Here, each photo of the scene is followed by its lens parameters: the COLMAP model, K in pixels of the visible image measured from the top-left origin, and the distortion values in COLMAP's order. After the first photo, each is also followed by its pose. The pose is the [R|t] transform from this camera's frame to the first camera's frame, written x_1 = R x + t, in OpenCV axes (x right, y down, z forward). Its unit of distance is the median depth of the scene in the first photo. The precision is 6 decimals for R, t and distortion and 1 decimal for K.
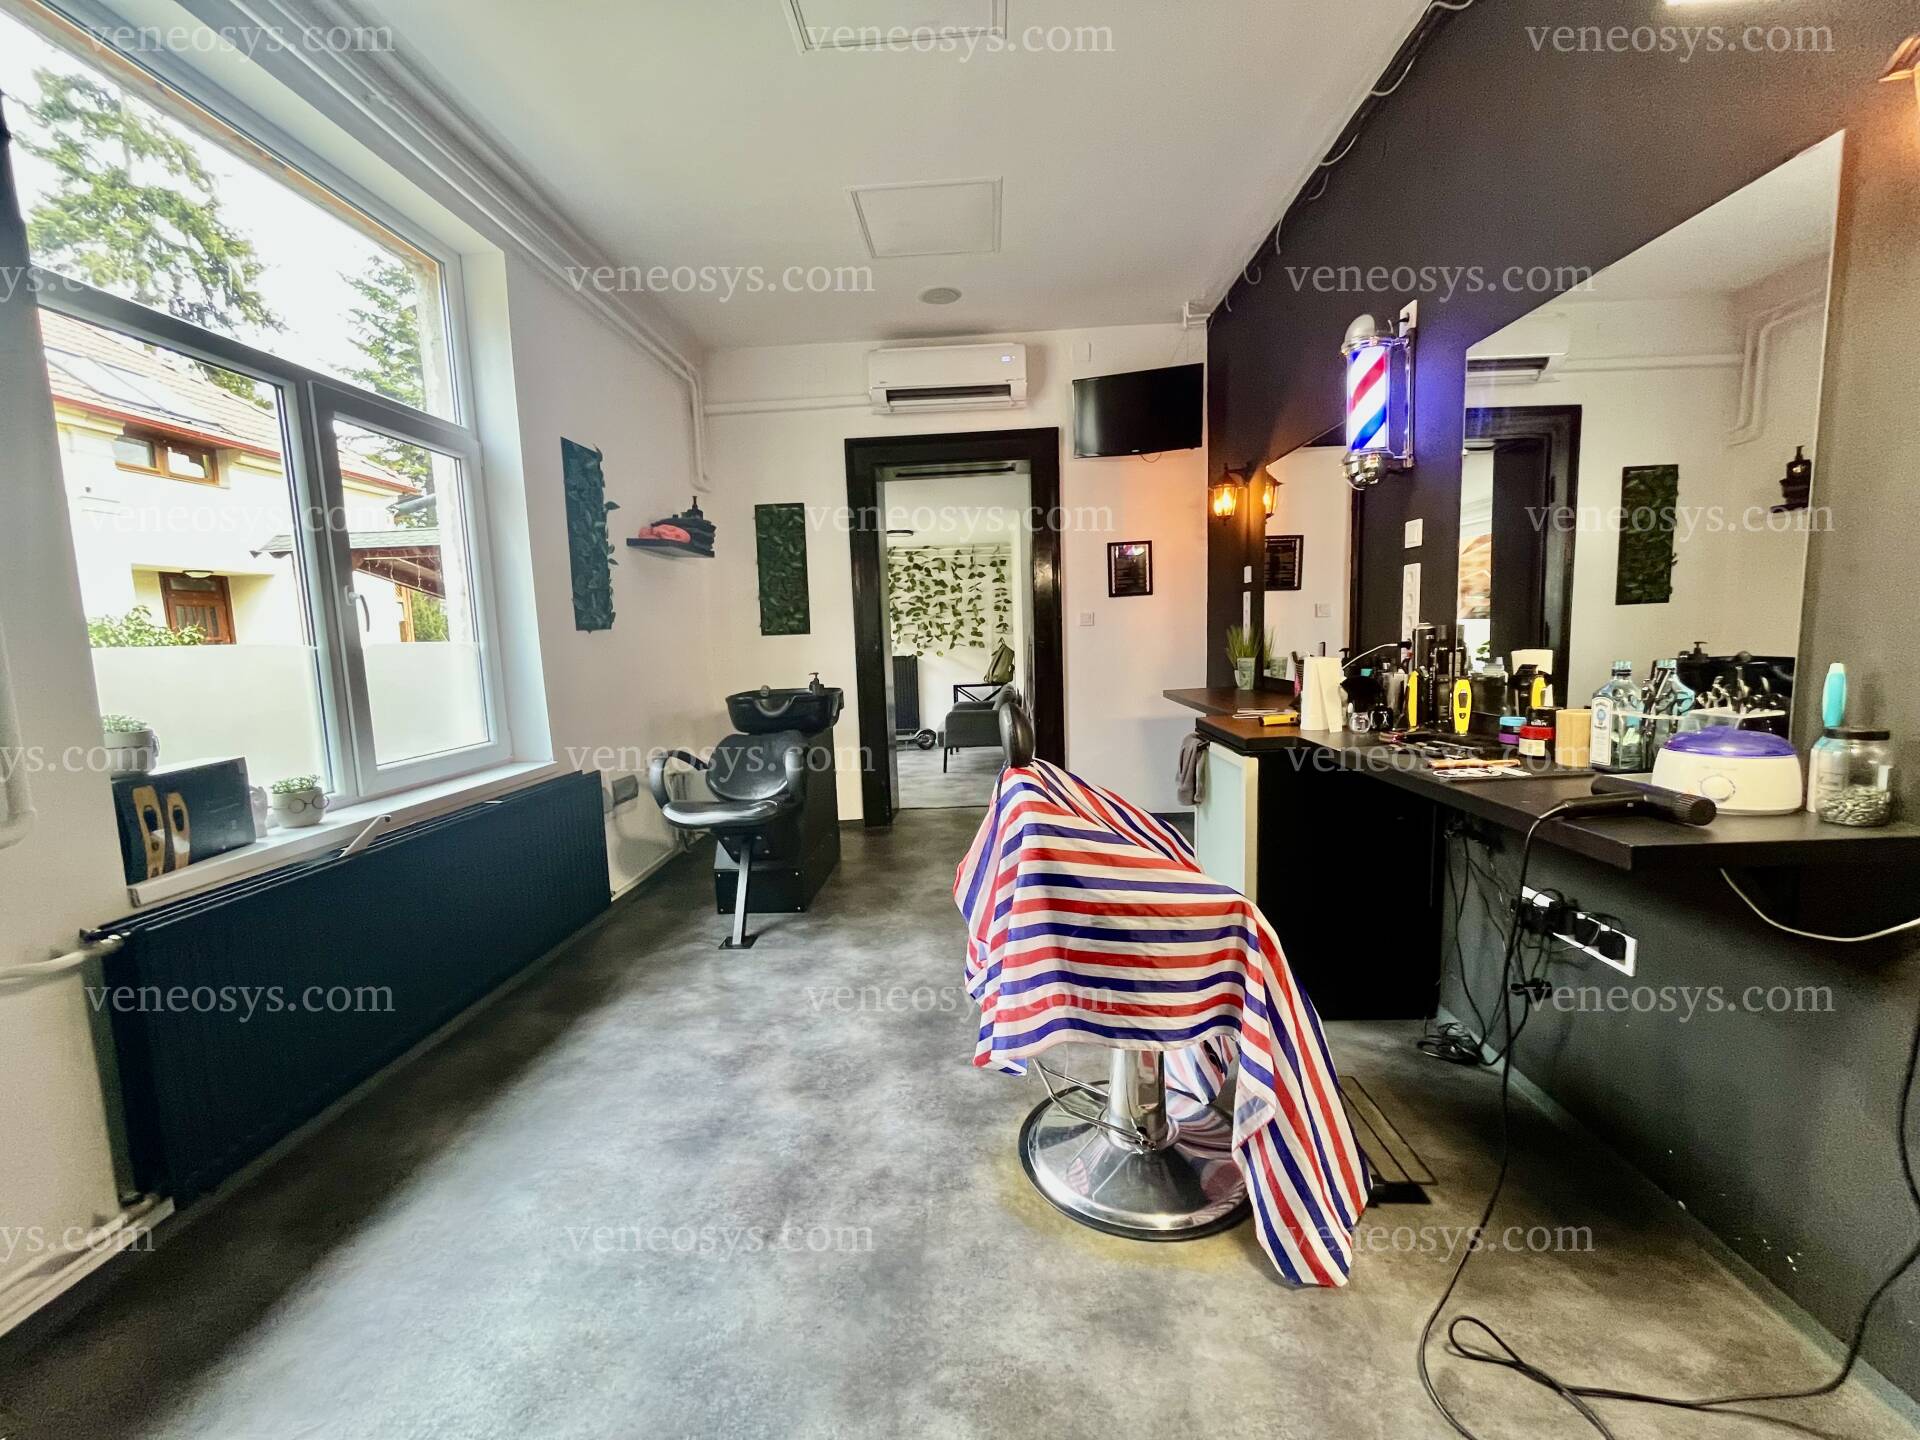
lens RADIAL K [[775.1, 0, 960.0], [0, 775.1, 720.4], [0, 0, 1]] dist [-0.001044, 0.000288]
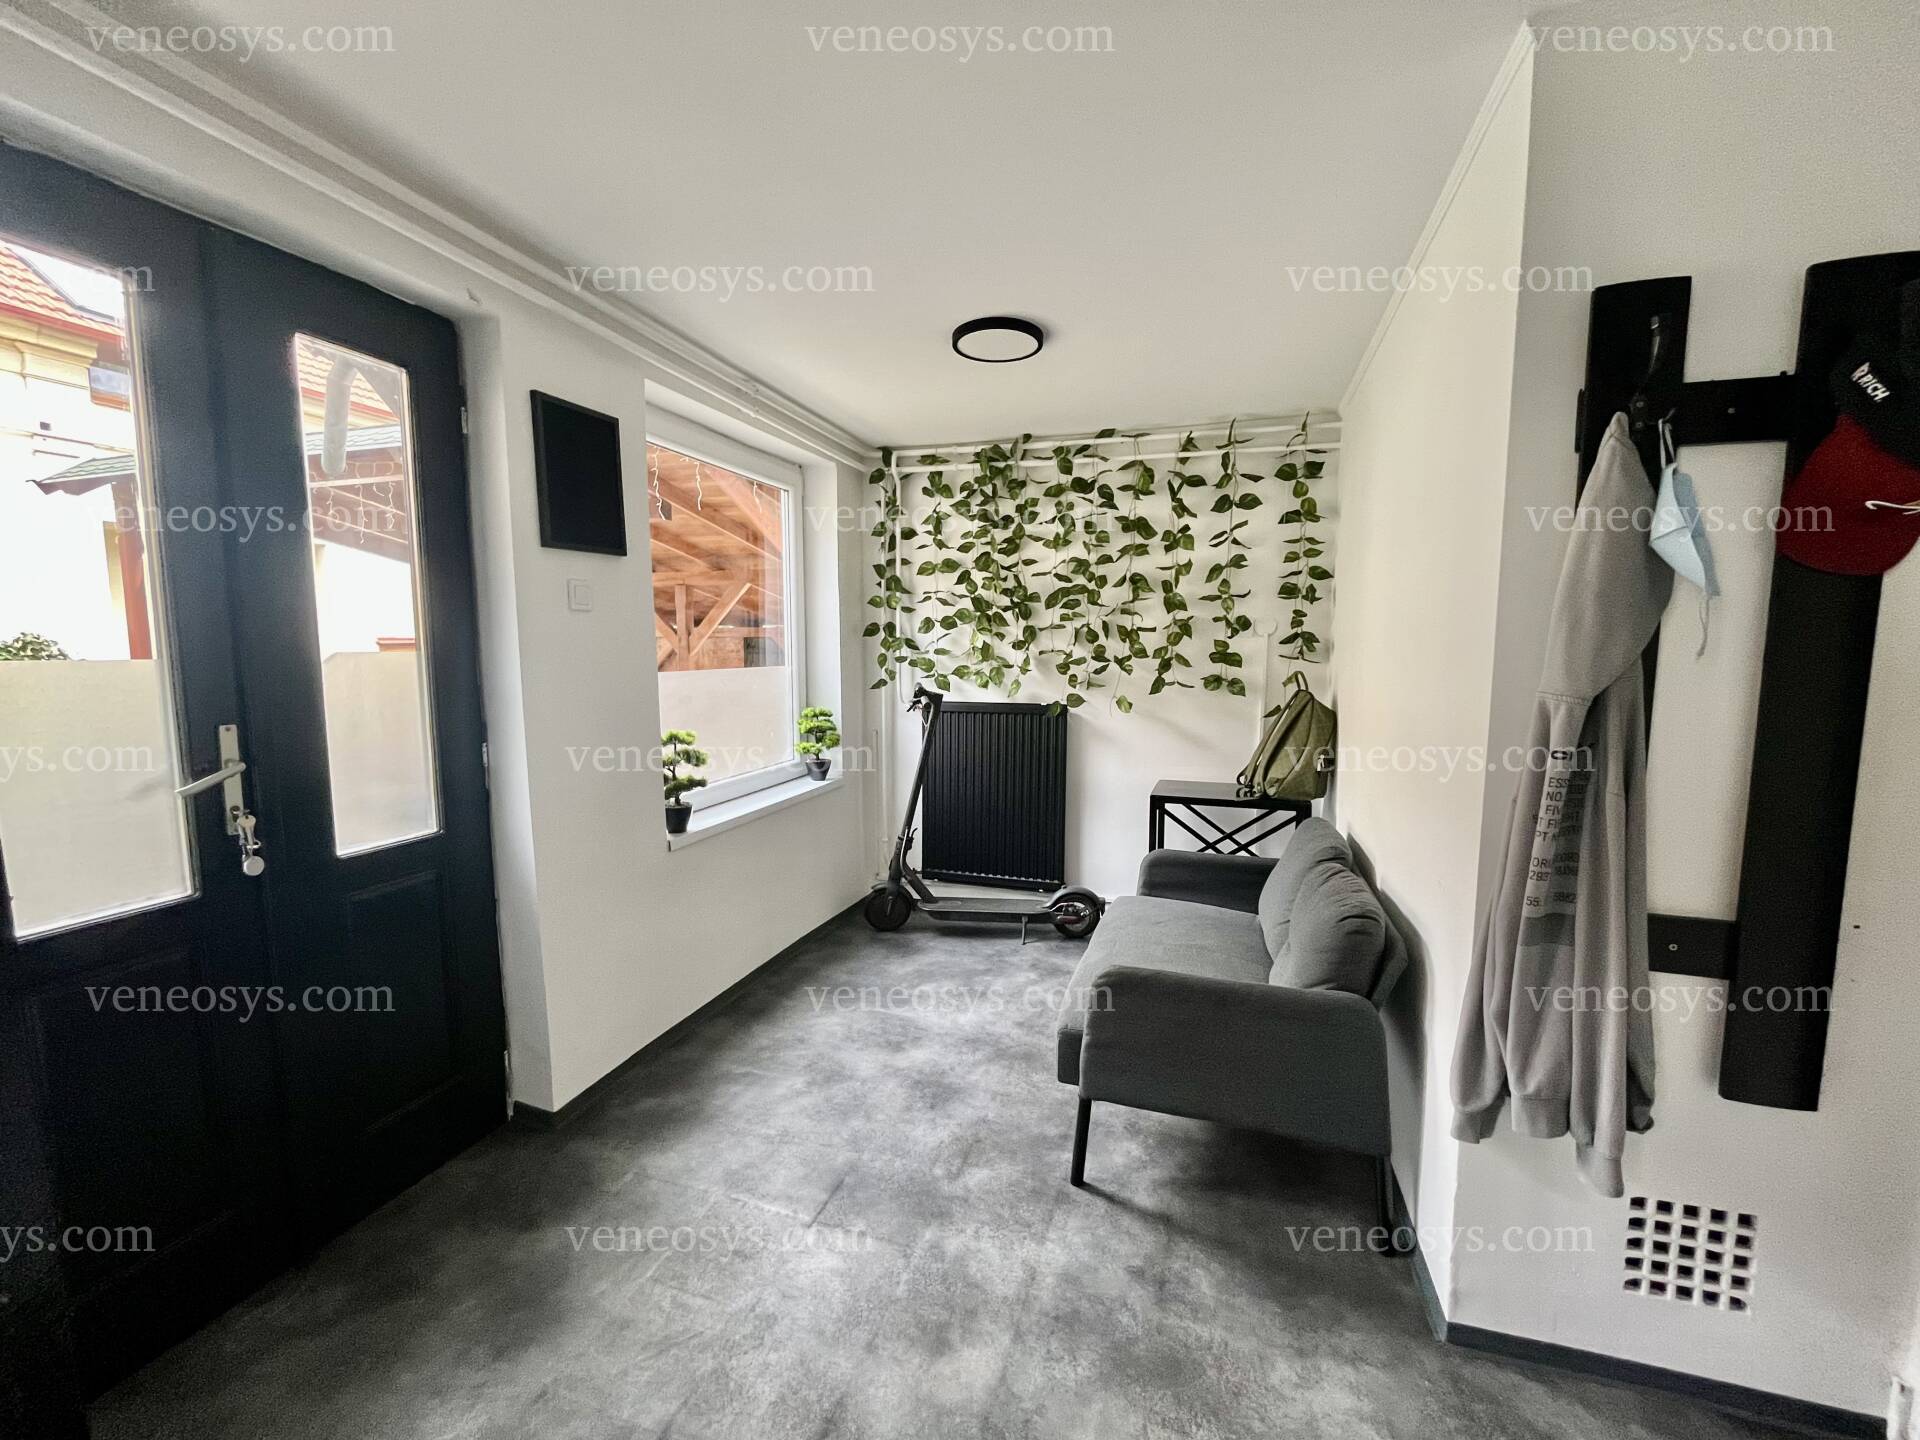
lens RADIAL K [[775.1, 0, 957.8], [0, 775.1, 721.0], [0, 0, 1]] dist [-0.001044, 0.000288]
pose [[0.961015, 0.063674, -0.269066, -0.000663], [-0.065848, 0.997829, 0.000949, -0.072534], [0.268542, 0.016806, 0.963121, 0.597936]]
